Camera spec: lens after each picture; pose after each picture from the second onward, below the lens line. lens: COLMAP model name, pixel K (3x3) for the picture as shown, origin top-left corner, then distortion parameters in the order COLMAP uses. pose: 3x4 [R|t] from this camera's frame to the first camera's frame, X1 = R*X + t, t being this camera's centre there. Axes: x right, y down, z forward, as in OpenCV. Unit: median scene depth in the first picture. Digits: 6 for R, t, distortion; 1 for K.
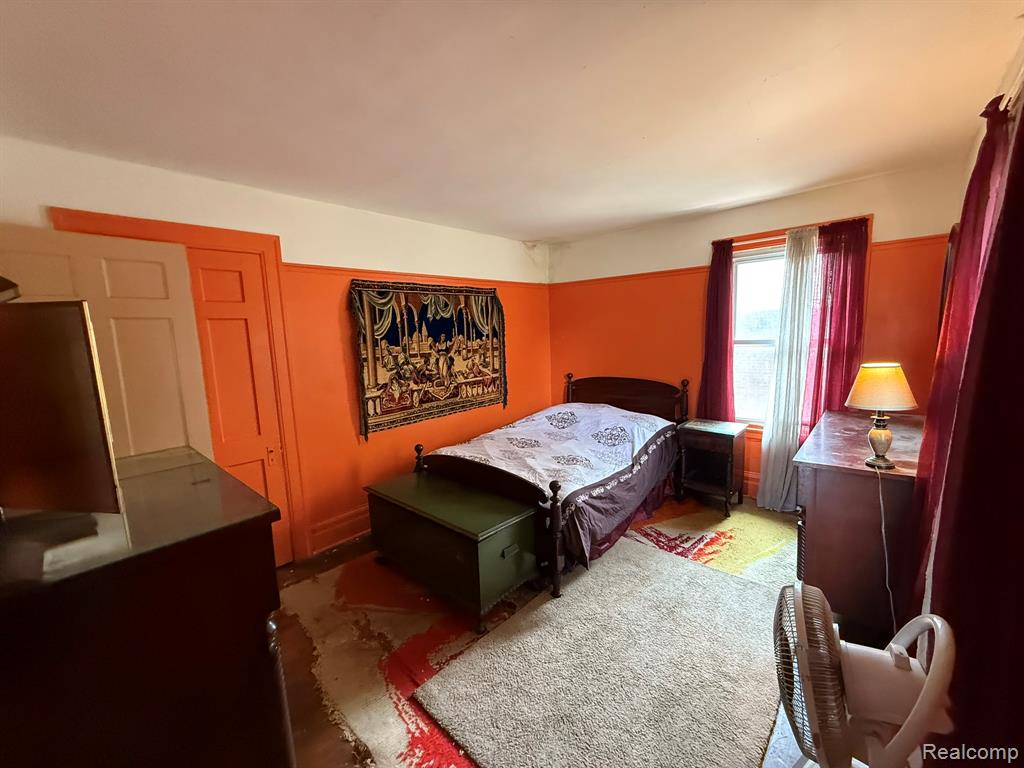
lens RADIAL K [[408.1, 0, 513.4], [0, 408.1, 387.3], [0, 0, 1]] dist [-0.001365, 0.000551]
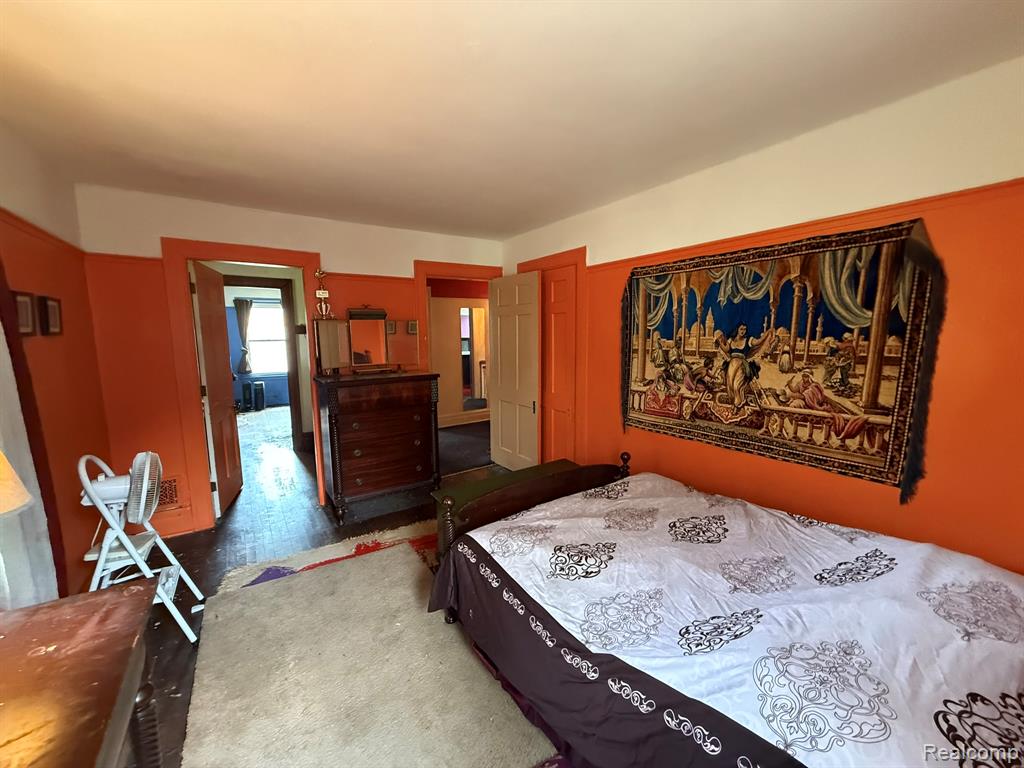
lens RADIAL K [[408.1, 0, 512.4], [0, 408.1, 387.6], [0, 0, 1]] dist [-0.001365, 0.000551]
pose [[-0.242689, 0.171142, -0.954889, 0.576359], [-0.114122, 0.972444, 0.203293, -0.131269], [0.963368, 0.158311, -0.216470, 0.845862]]
